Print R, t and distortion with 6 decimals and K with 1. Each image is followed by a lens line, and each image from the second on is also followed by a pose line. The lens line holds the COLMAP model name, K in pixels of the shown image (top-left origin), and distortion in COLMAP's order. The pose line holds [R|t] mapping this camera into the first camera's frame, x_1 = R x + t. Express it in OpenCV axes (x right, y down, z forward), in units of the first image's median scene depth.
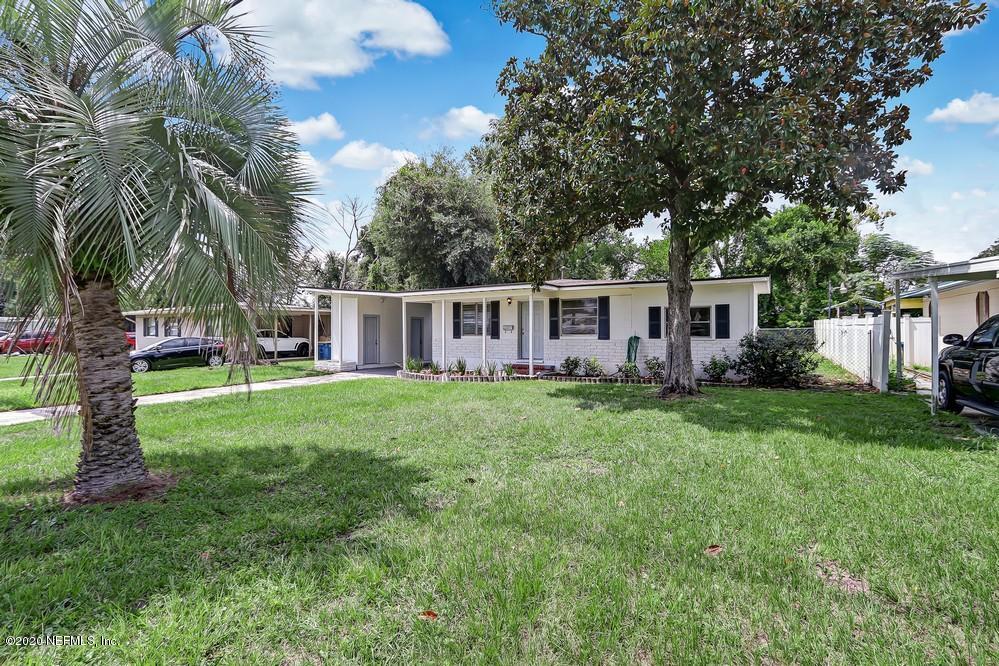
lens RADIAL K [[468.8, 0, 499.5], [0, 468.8, 333.0], [0, 0, 1]] dist [-0.003503, -0.000078]
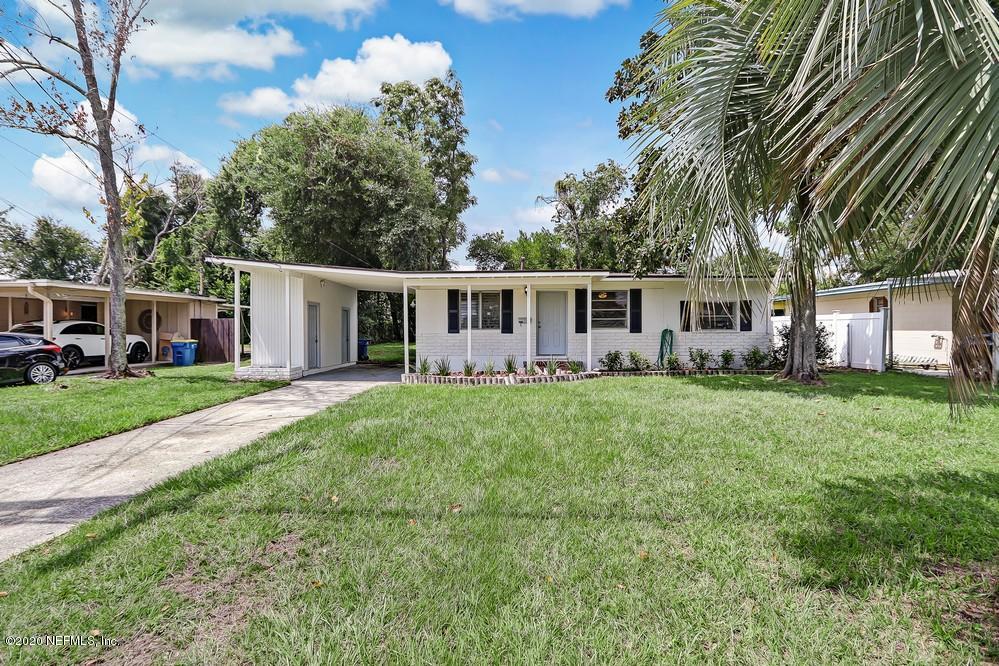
lens RADIAL K [[468.8, 0, 499.5], [0, 468.8, 333.0], [0, 0, 1]] dist [-0.003503, -0.000078]
pose [[0.873850, -0.003083, 0.486186, -0.458674], [0.001931, 0.999994, 0.002871, 0.009898], [-0.486192, -0.001570, 0.873851, 0.253353]]
